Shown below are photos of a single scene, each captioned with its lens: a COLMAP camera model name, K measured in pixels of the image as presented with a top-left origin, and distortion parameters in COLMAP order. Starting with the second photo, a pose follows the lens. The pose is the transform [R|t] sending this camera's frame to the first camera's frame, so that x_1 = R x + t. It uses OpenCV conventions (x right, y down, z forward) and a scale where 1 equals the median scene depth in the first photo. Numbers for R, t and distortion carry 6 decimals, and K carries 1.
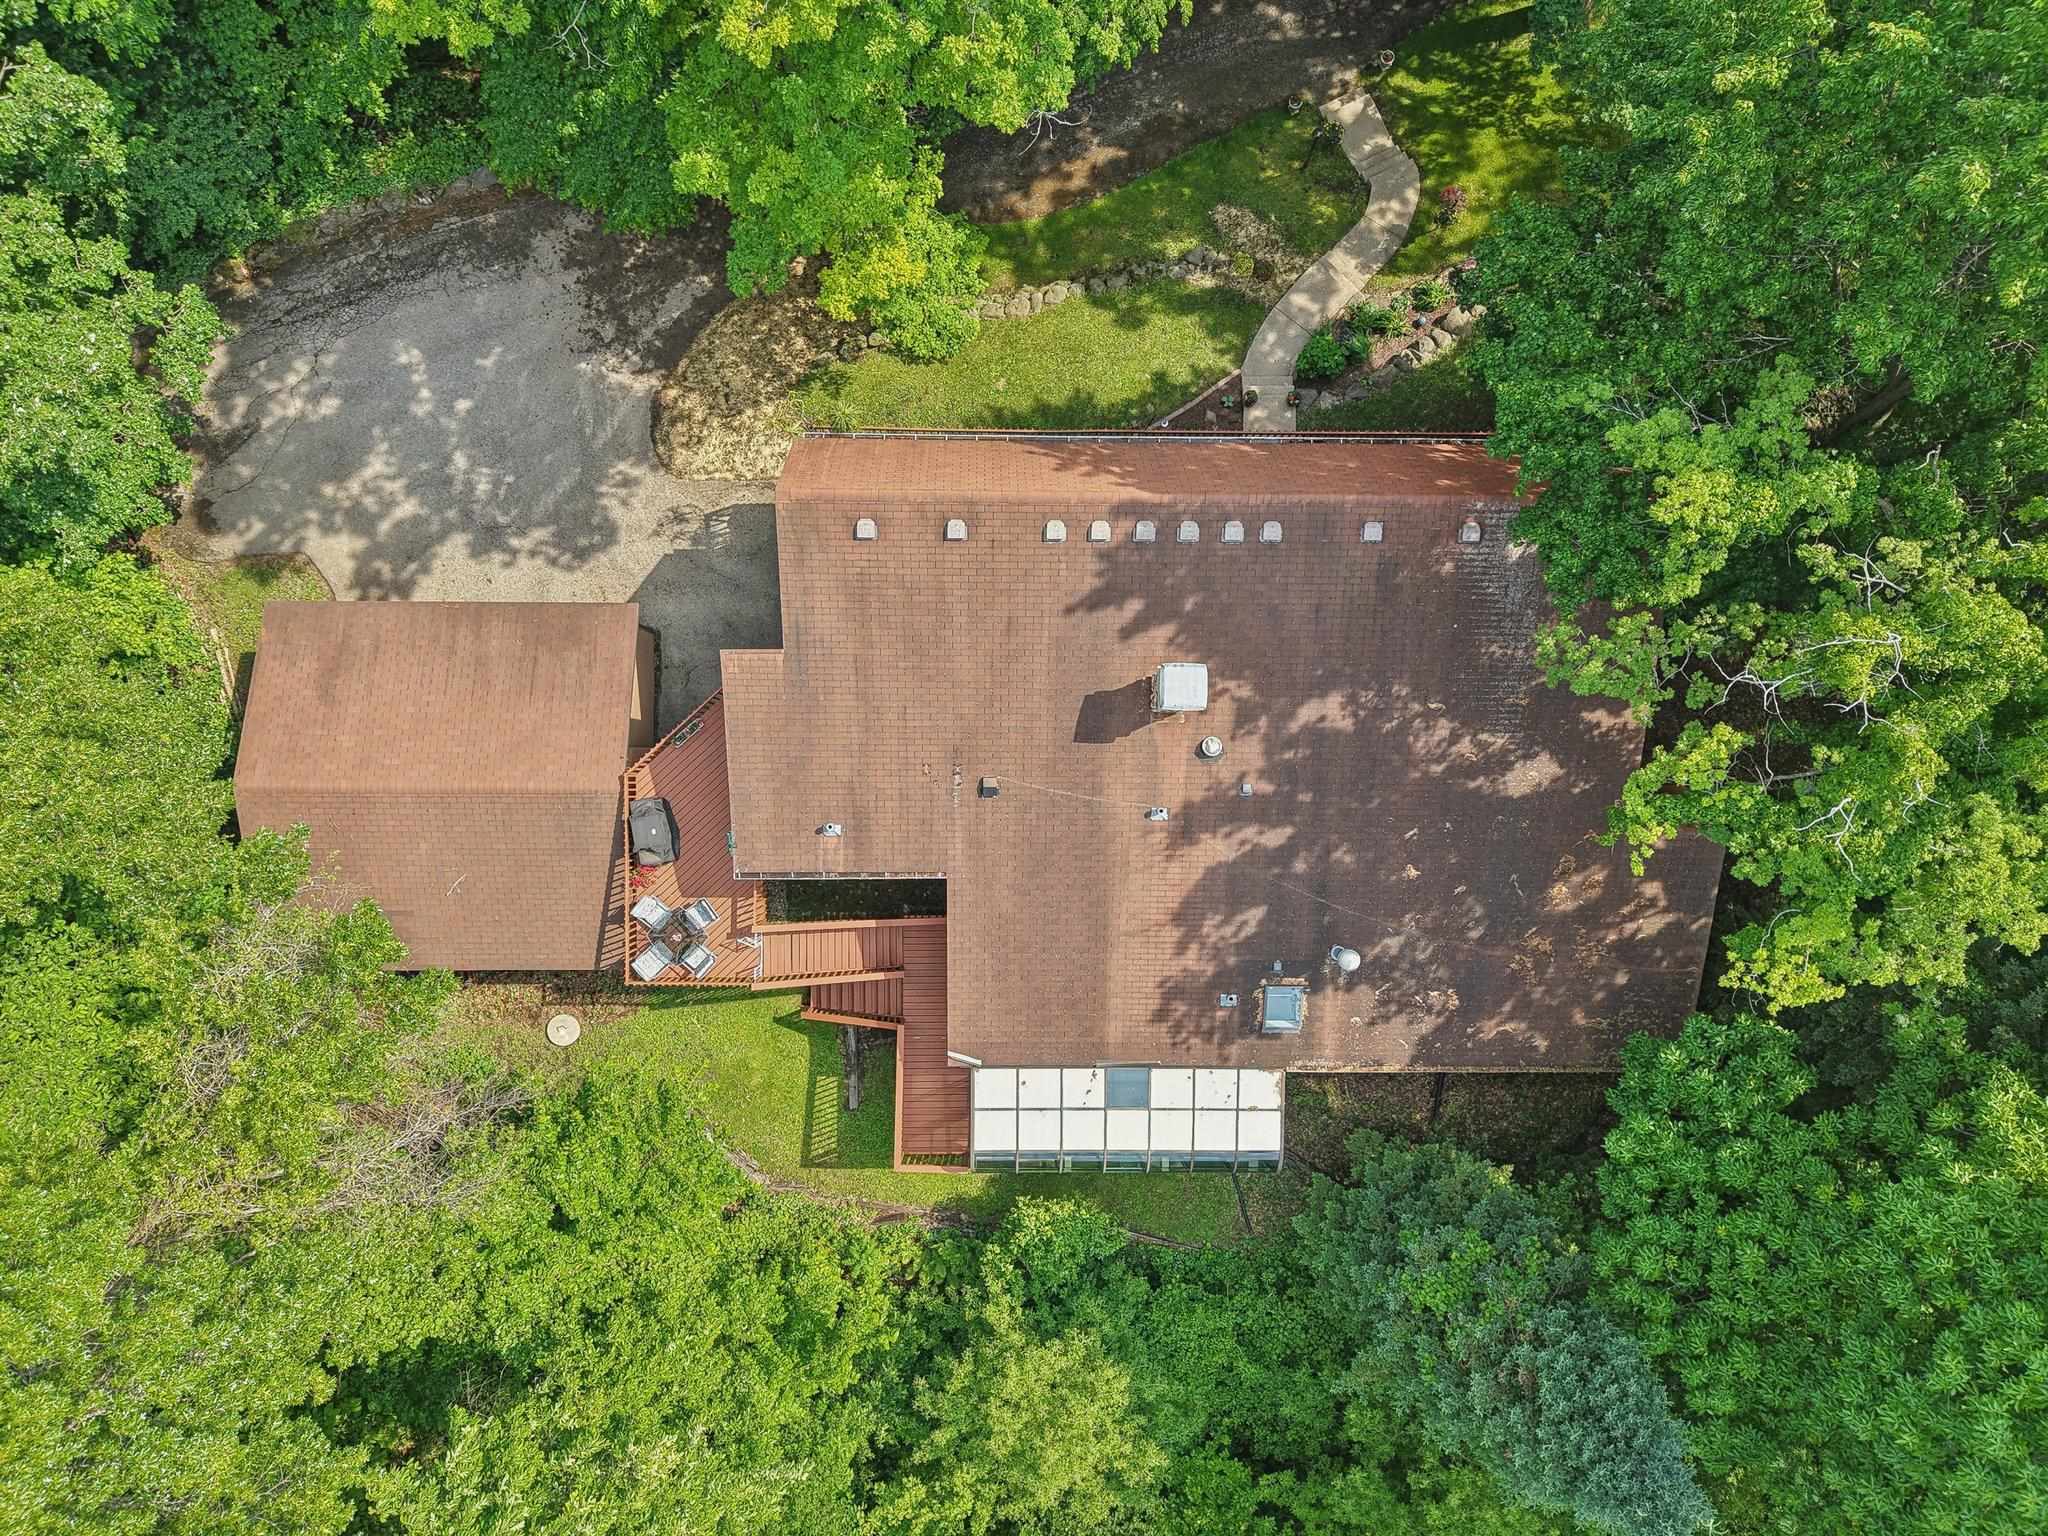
lens RADIAL K [[1393.4, 0, 1028.4], [0, 1393.4, 769.0], [0, 0, 1]] dist [0.000011, 0.000080]
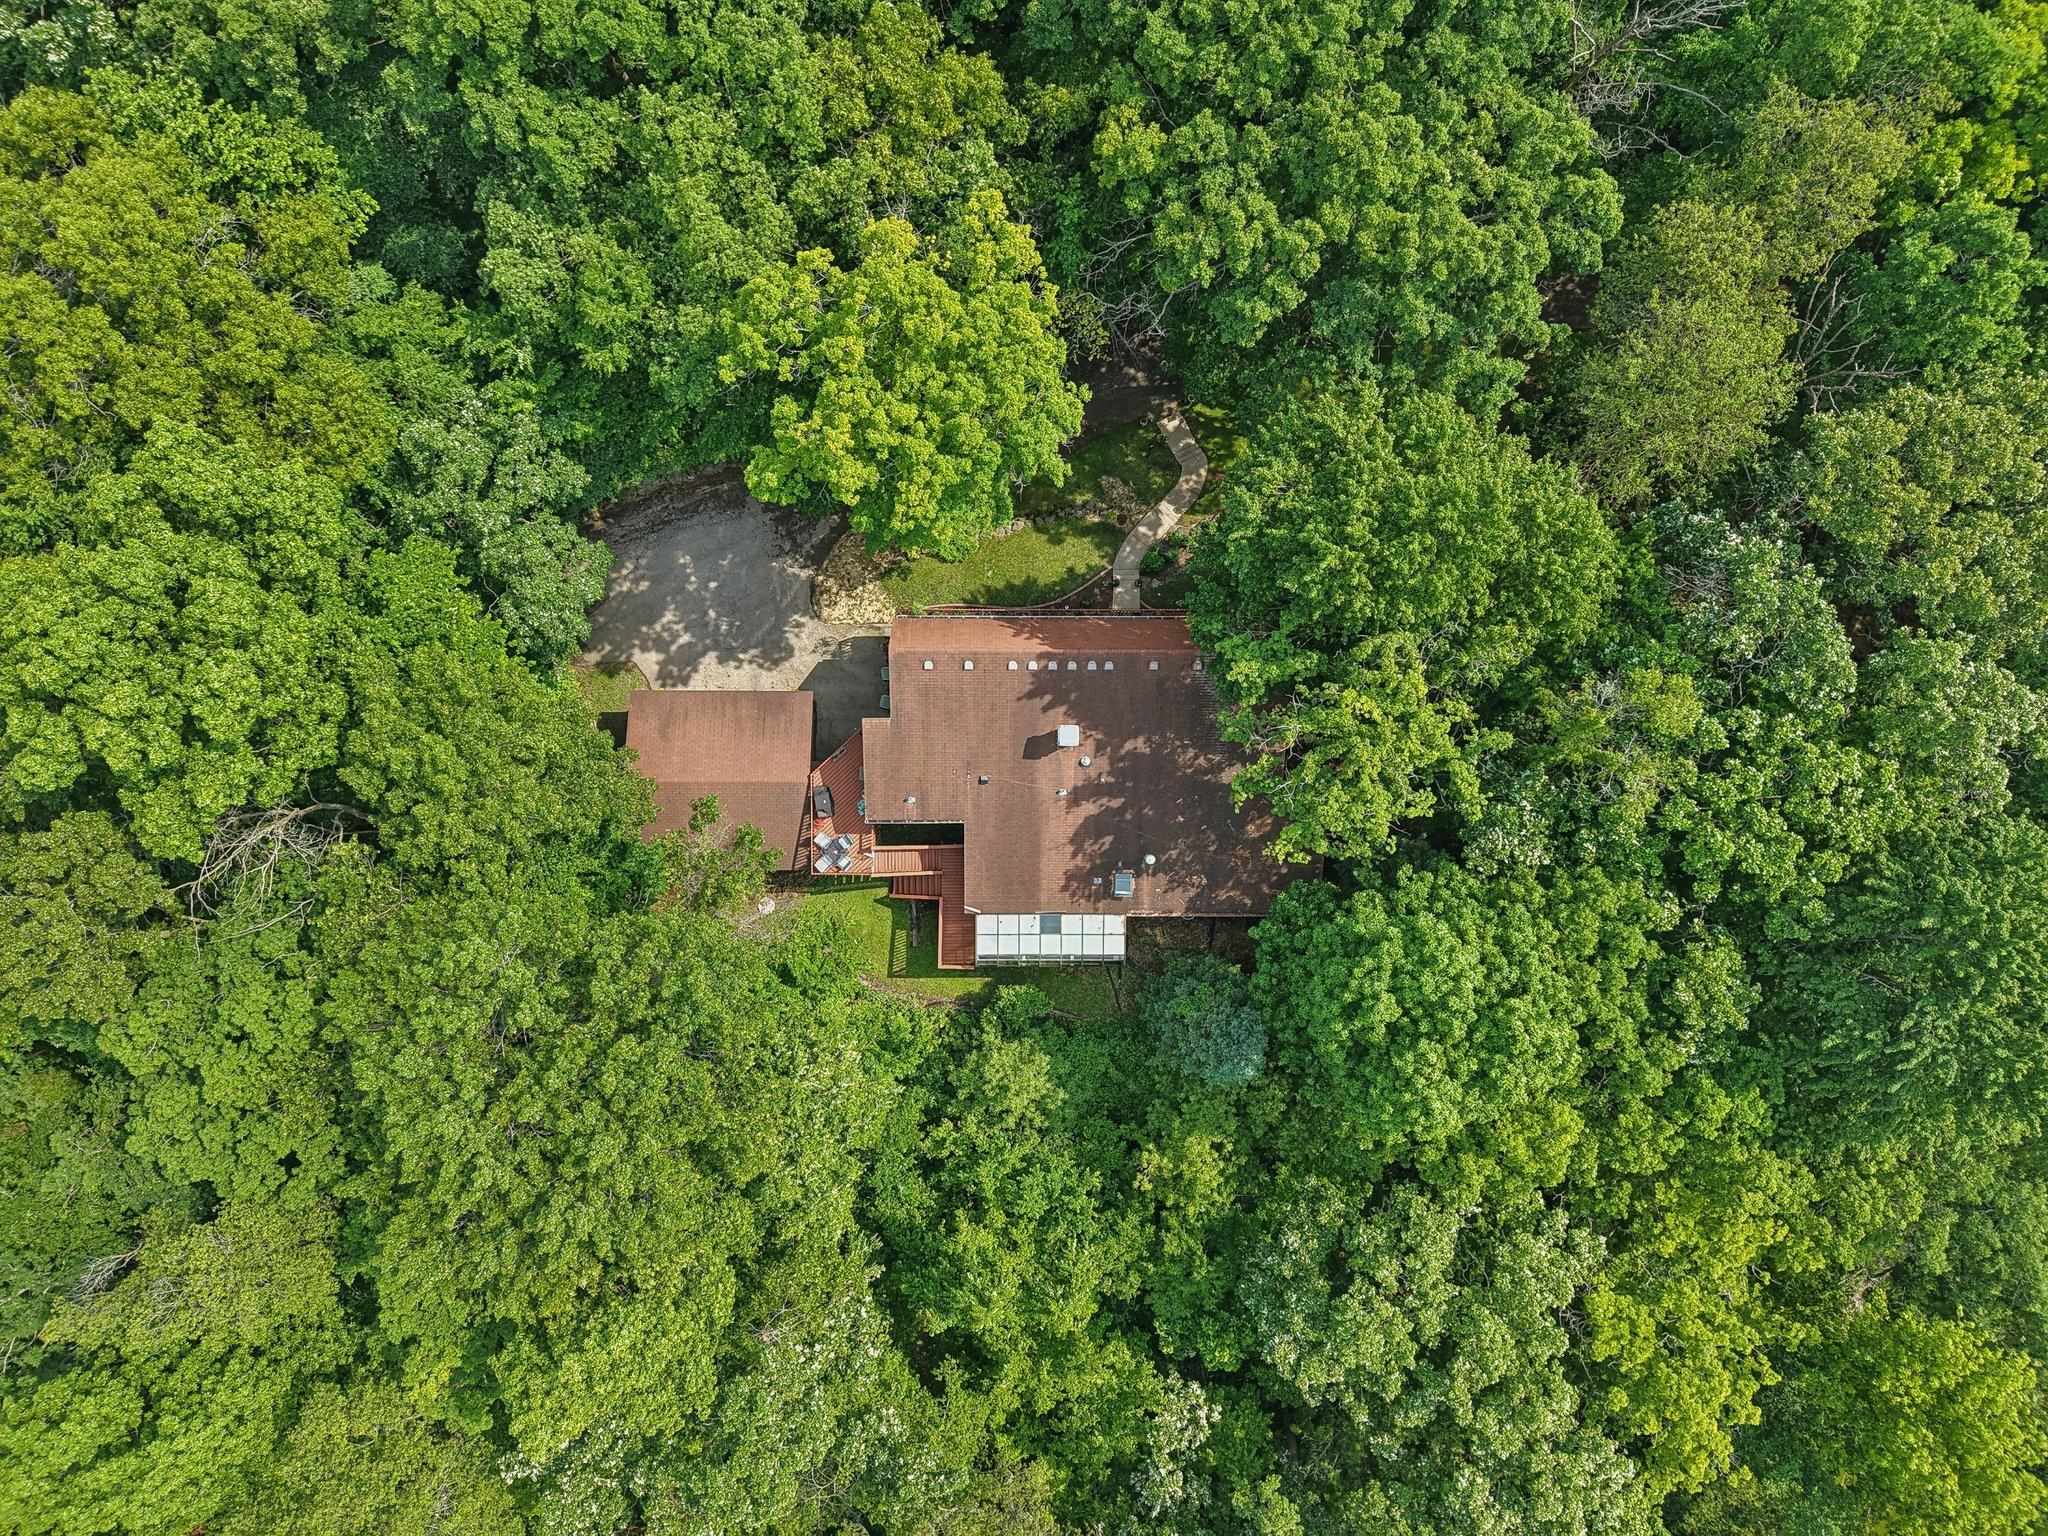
lens RADIAL K [[1393.4, 0, 1020.3], [0, 1393.4, 767.6], [0, 0, 1]] dist [0.000011, 0.000080]
pose [[0.999981, -0.002959, -0.005415, 0.037034], [0.002955, 0.999995, -0.000868, -0.003628], [0.005418, 0.000852, 0.999985, -1.058212]]
